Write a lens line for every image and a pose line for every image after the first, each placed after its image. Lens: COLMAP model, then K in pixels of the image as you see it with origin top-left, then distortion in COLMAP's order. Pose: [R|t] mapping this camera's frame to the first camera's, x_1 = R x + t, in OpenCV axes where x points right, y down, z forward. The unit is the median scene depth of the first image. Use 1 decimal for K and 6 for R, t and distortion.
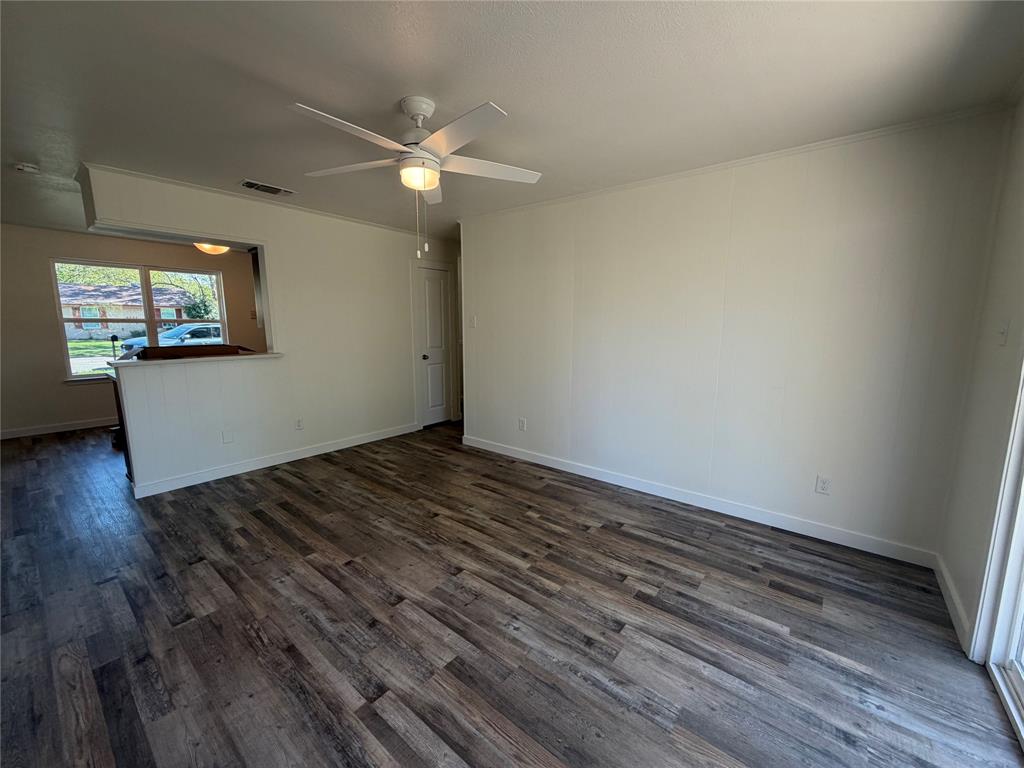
lens RADIAL K [[407.3, 0, 510.5], [0, 407.3, 384.8], [0, 0, 1]] dist [0.000017, 0.000153]
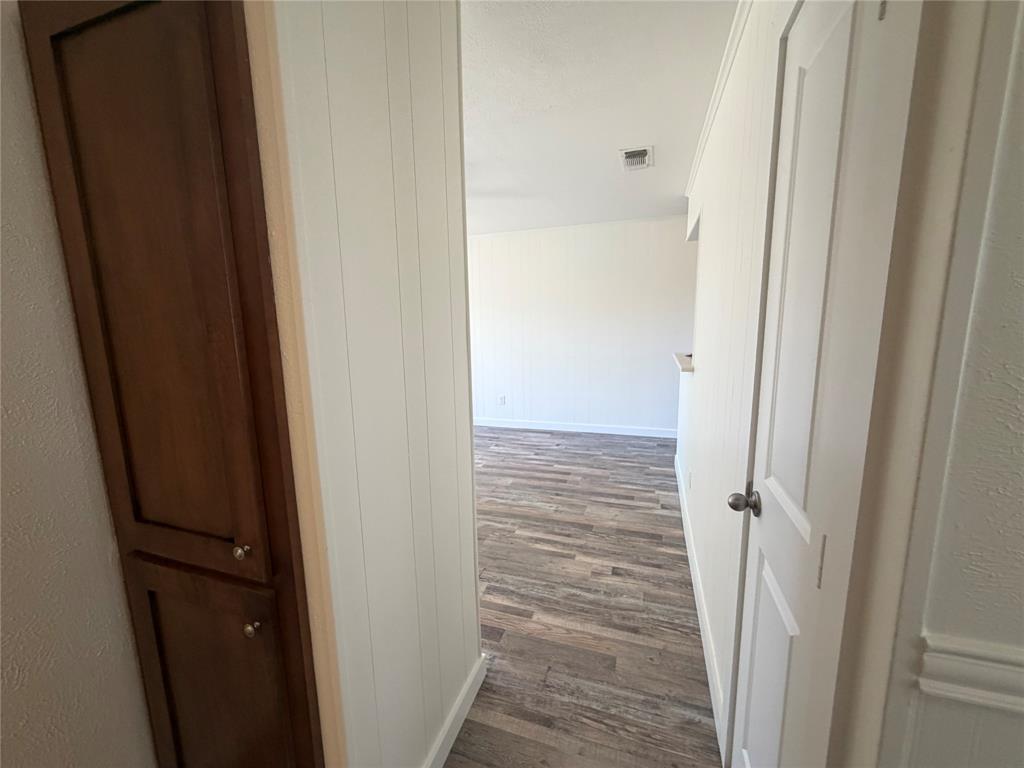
lens RADIAL K [[407.3, 0, 510.5], [0, 407.3, 384.8], [0, 0, 1]] dist [0.000017, 0.000153]
pose [[-0.940032, 0.071380, -0.333533, -0.069270], [-0.033249, 0.954024, 0.297882, -0.366810], [0.339461, 0.291108, -0.894440, 2.289417]]
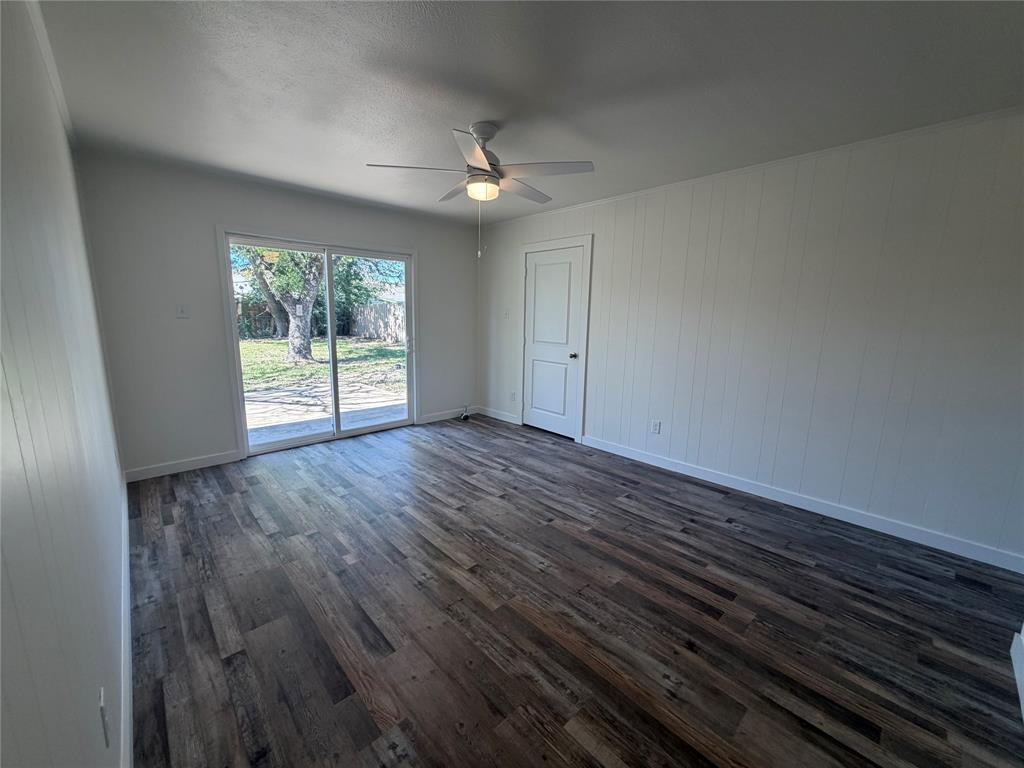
lens RADIAL K [[407.3, 0, 510.5], [0, 407.3, 384.8], [0, 0, 1]] dist [0.000017, 0.000153]
pose [[-0.990348, -0.044679, 0.131203, -0.386160], [-0.000390, 0.947512, 0.319719, -0.280291], [-0.138601, 0.316582, -0.938385, 1.826663]]
